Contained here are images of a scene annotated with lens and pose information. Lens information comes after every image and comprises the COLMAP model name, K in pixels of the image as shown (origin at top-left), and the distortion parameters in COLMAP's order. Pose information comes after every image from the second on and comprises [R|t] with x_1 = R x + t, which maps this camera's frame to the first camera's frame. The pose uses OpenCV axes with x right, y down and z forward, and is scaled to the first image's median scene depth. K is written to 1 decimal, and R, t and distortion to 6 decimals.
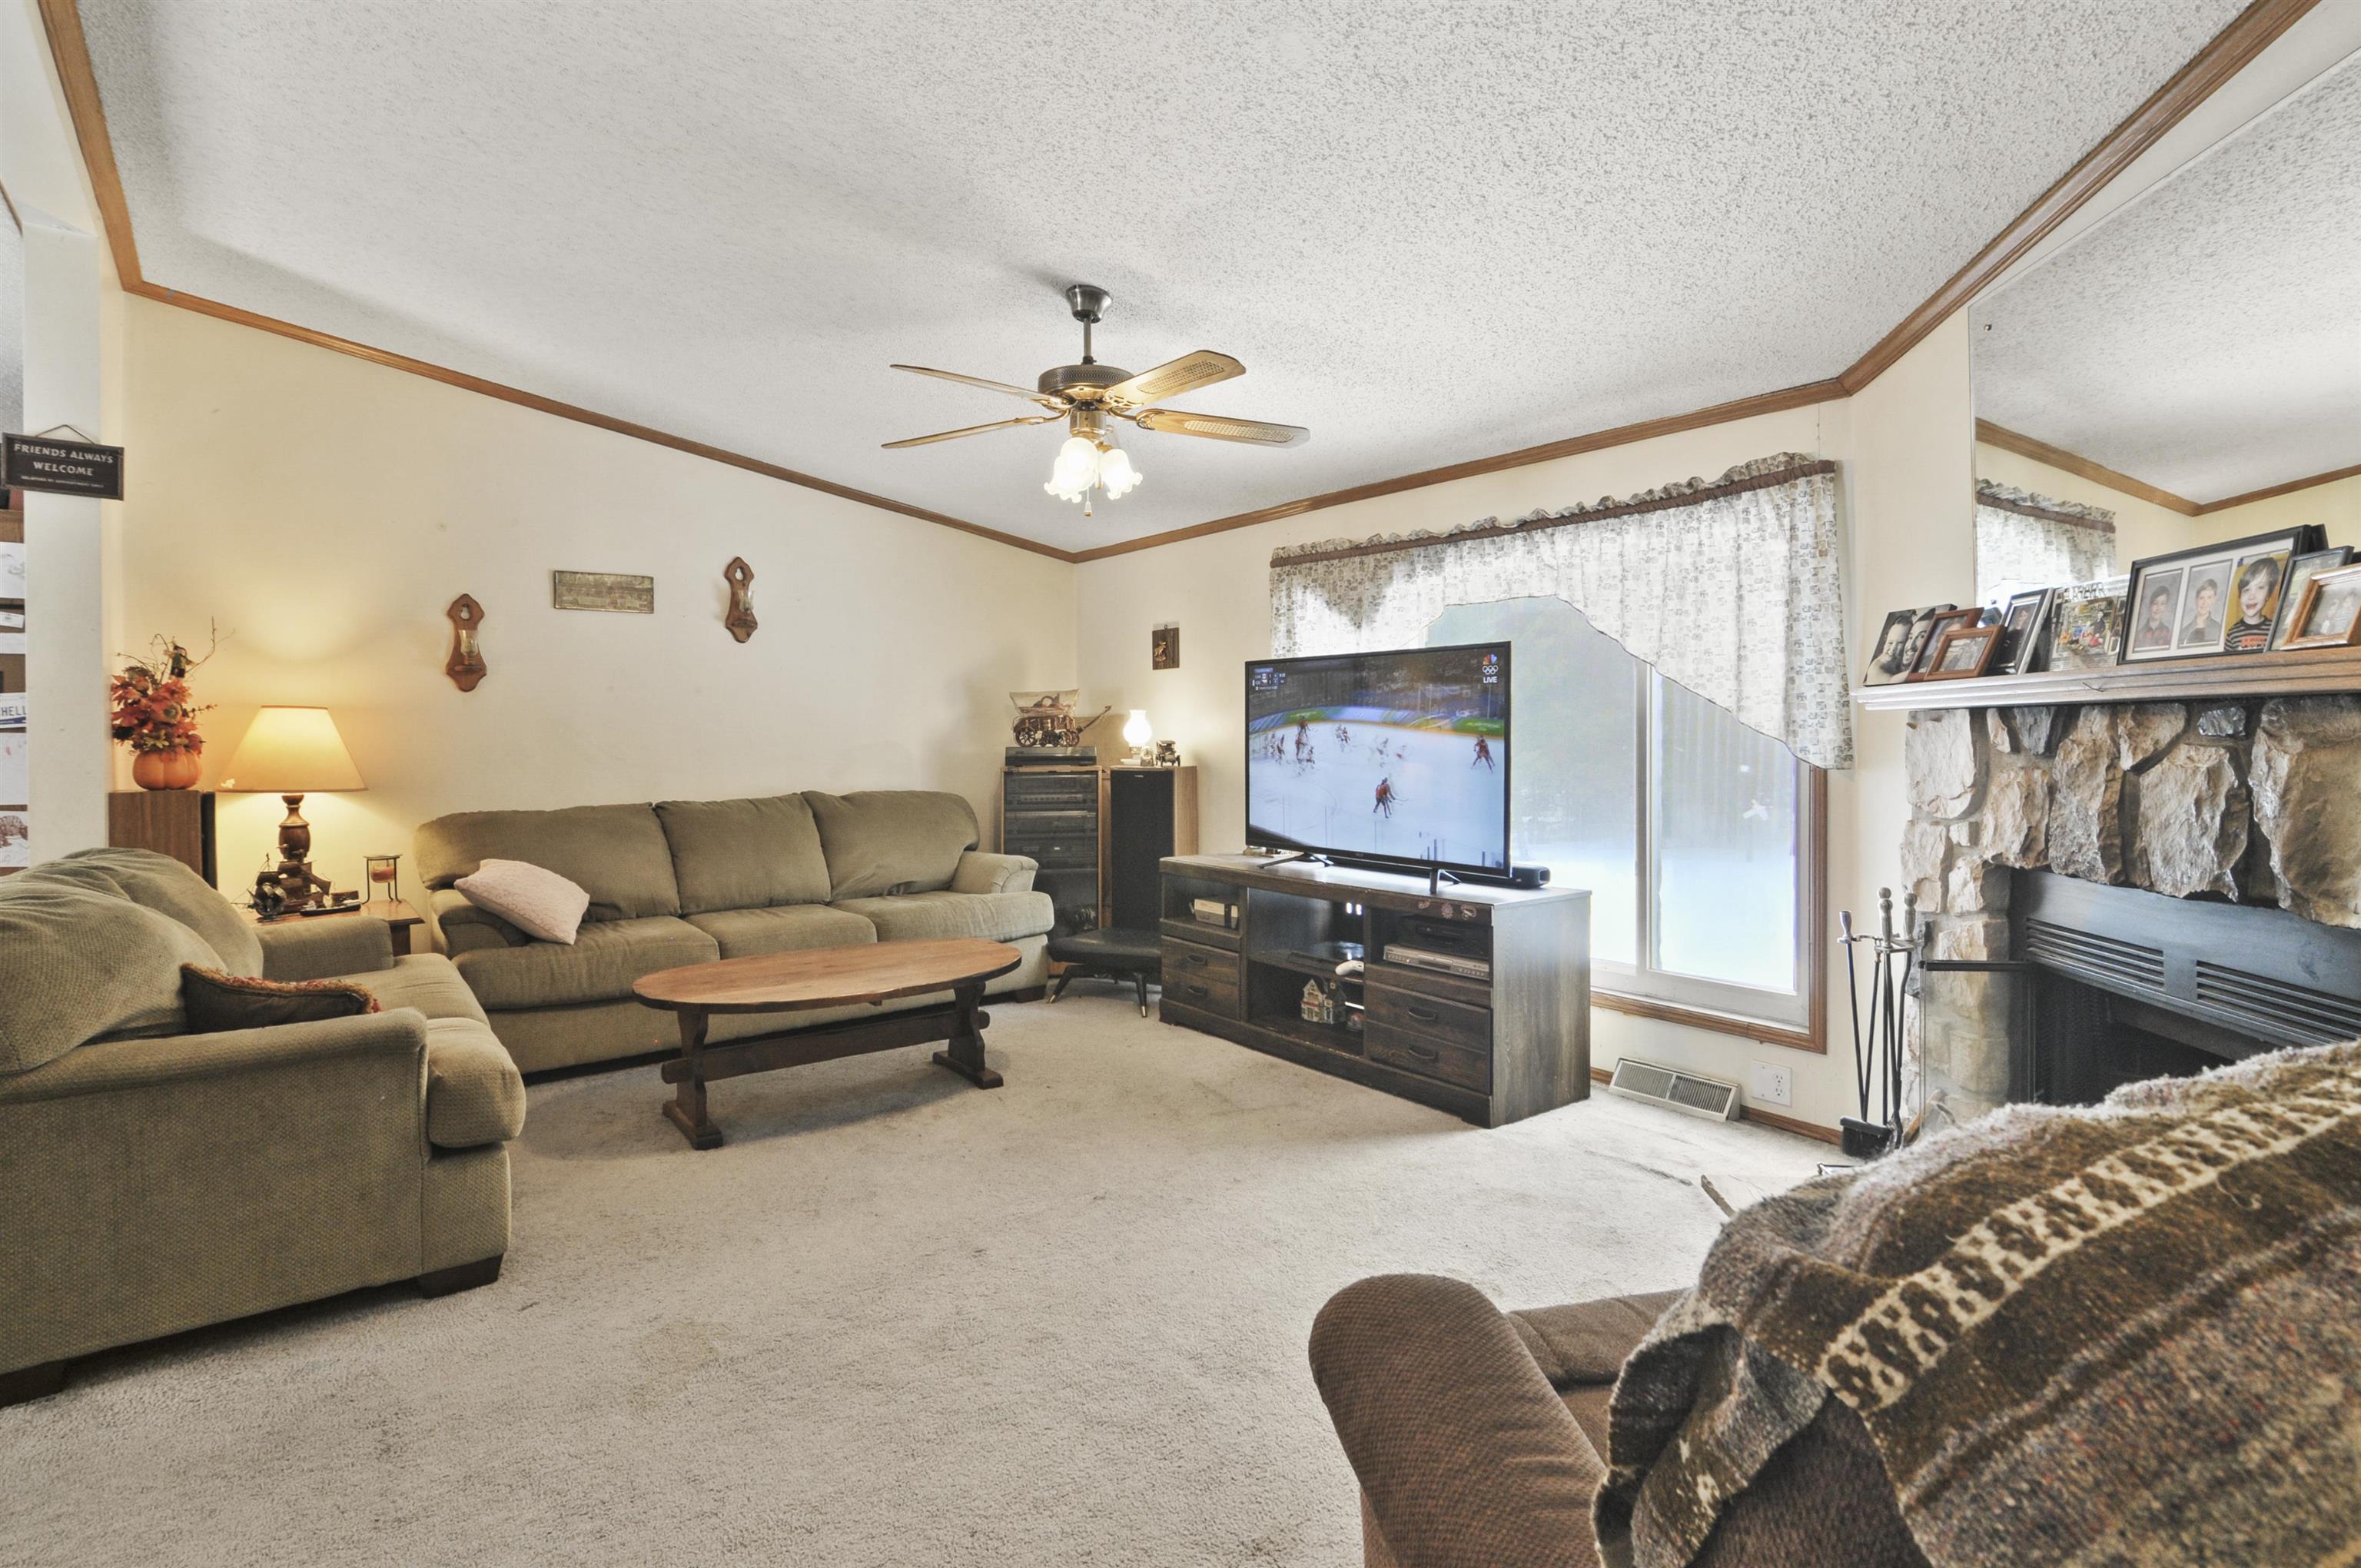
lens RADIAL K [[1161.6, 0, 1179.4], [0, 1161.6, 761.4], [0, 0, 1]] dist [0.000508, -0.000261]
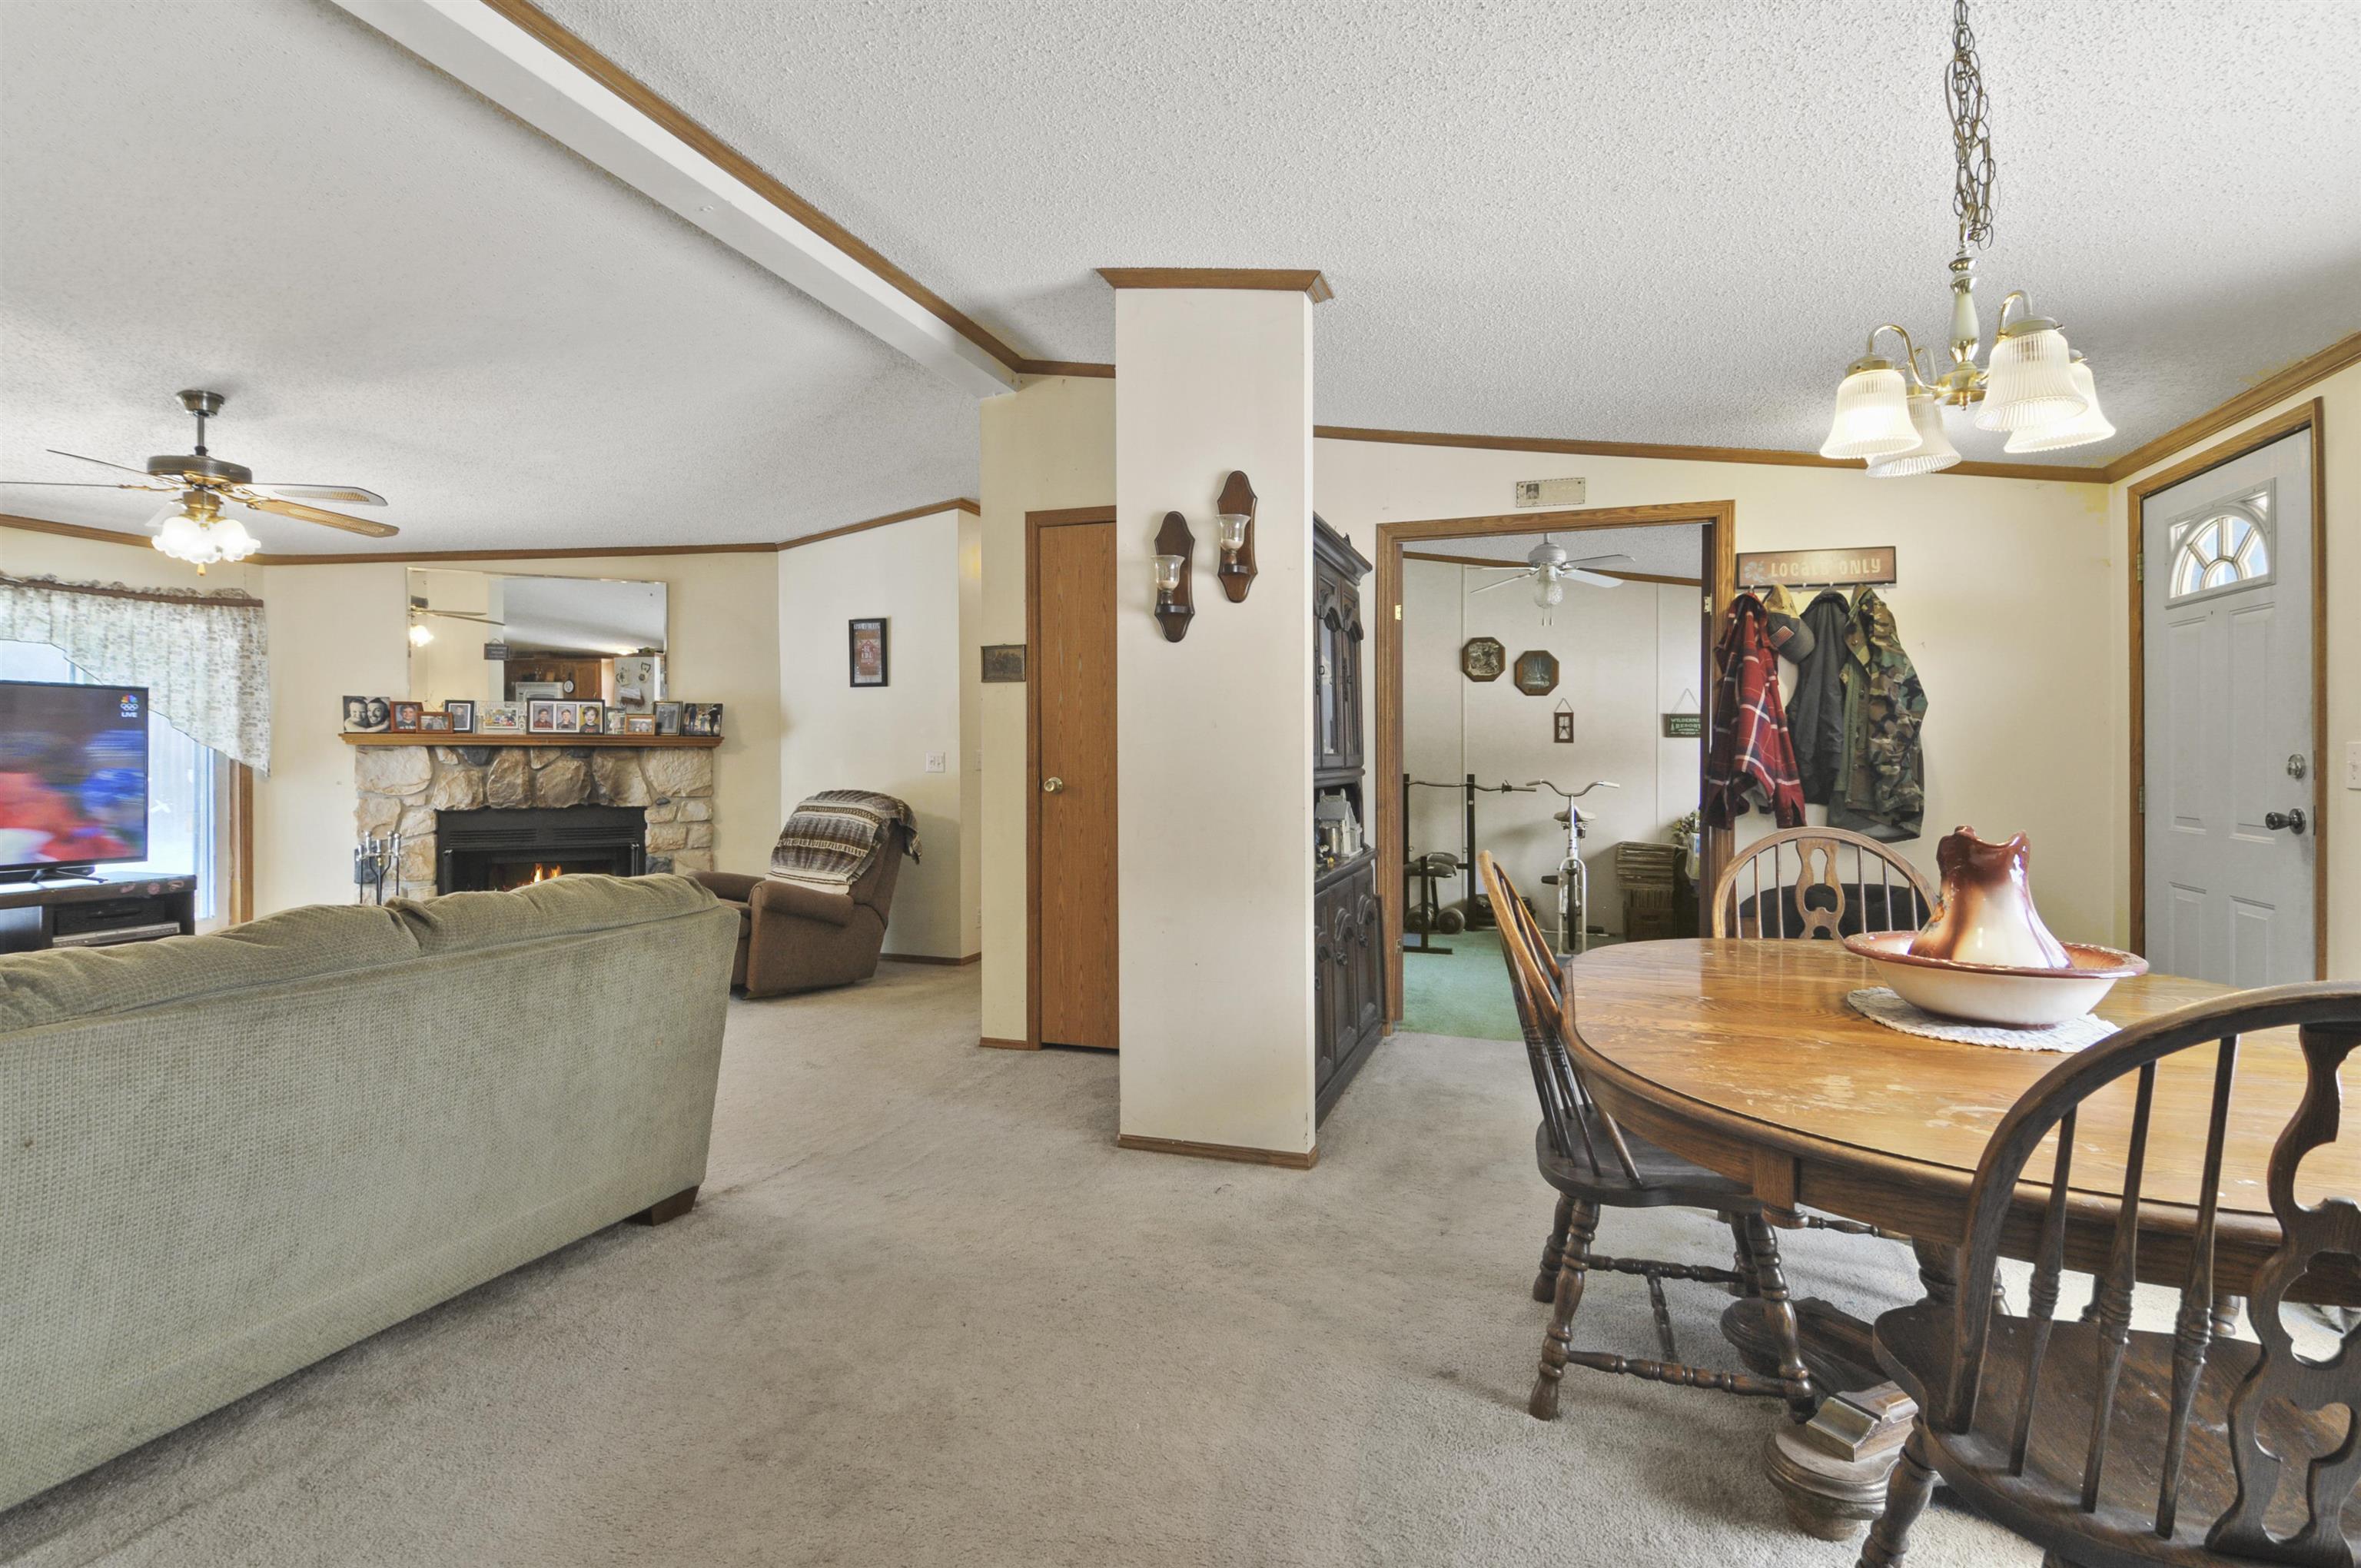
lens RADIAL K [[1125.8, 0, 1186.7], [0, 1125.8, 759.9], [0, 0, 1]] dist [-0.000970, -0.000307]
pose [[-0.563671, 0.001134, 0.825999, -1.462145], [0.019937, 0.999726, 0.012233, -0.010061], [-0.825759, 0.023363, -0.563539, 0.726110]]
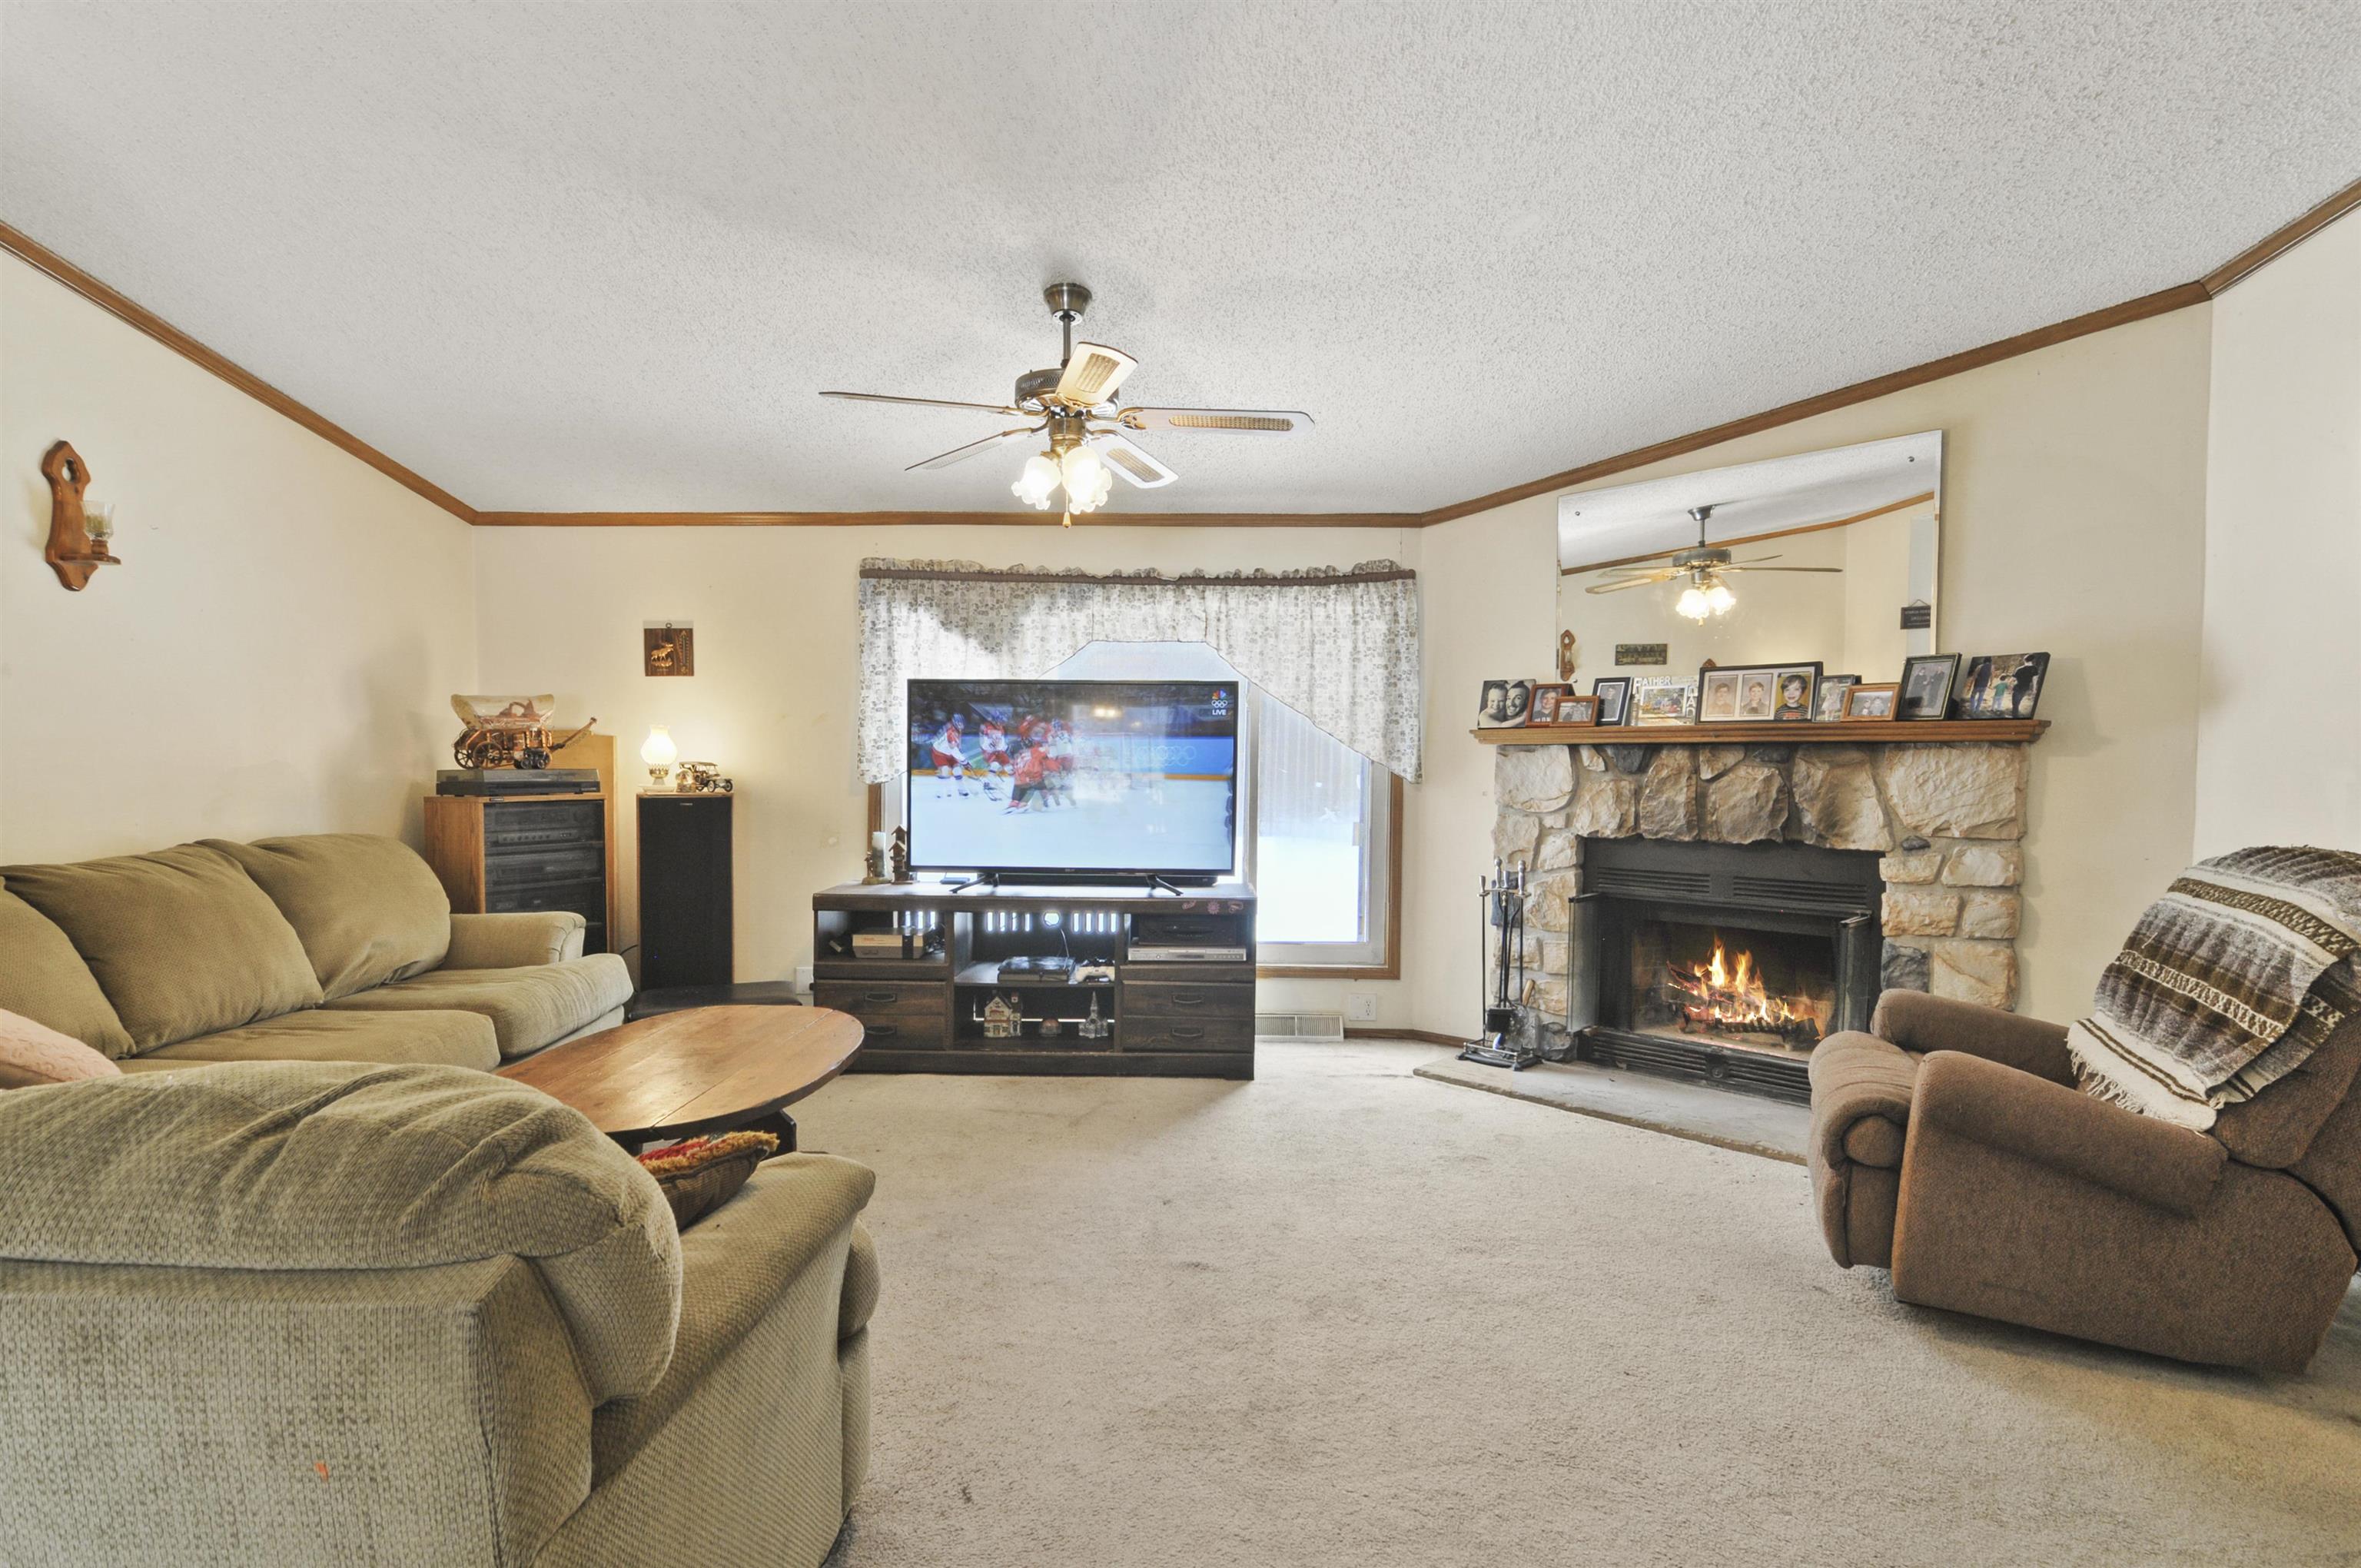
lens RADIAL K [[1172.9, 0, 1181.8], [0, 1172.9, 834.1], [0, 0, 1]] dist [0.032904, -0.035837]
pose [[0.618646, -0.043817, 0.784447, -0.704356], [0.011621, 0.998845, 0.046629, -0.002012], [-0.785584, -0.019731, 0.618441, 0.281555]]
